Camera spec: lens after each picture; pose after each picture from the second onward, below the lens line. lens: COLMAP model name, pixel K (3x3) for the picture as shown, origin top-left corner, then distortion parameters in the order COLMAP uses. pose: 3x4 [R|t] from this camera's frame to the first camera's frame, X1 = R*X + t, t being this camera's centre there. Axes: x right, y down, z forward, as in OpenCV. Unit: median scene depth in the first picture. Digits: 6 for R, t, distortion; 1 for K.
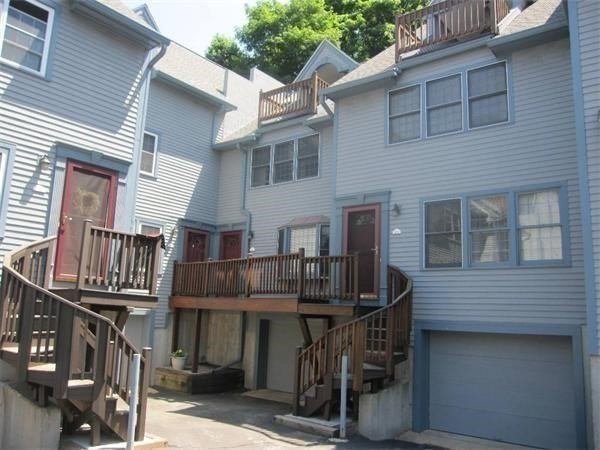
lens RADIAL K [[502.4, 0, 300.3], [0, 502.4, 224.3], [0, 0, 1]] dist [0.085242, -0.001278]
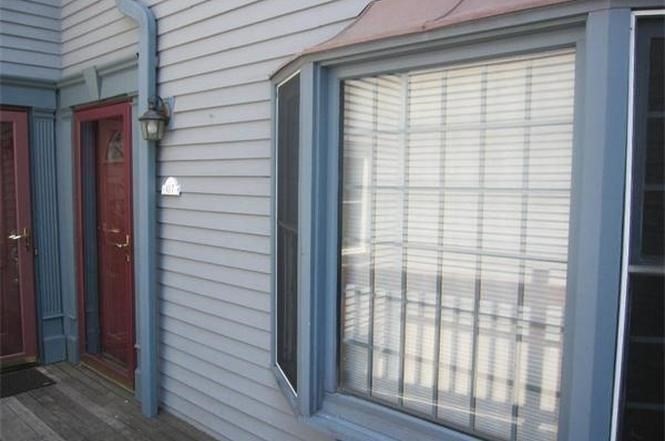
lens RADIAL K [[529.0, 0, 332.2], [0, 529.0, 221.9], [0, 0, 1]] dist [-0.002051, -0.000551]
pose [[0.996730, -0.025638, -0.076625, -0.010988], [0.043869, 0.968089, 0.246739, 0.011619], [0.067854, -0.249294, 0.966048, 0.782637]]
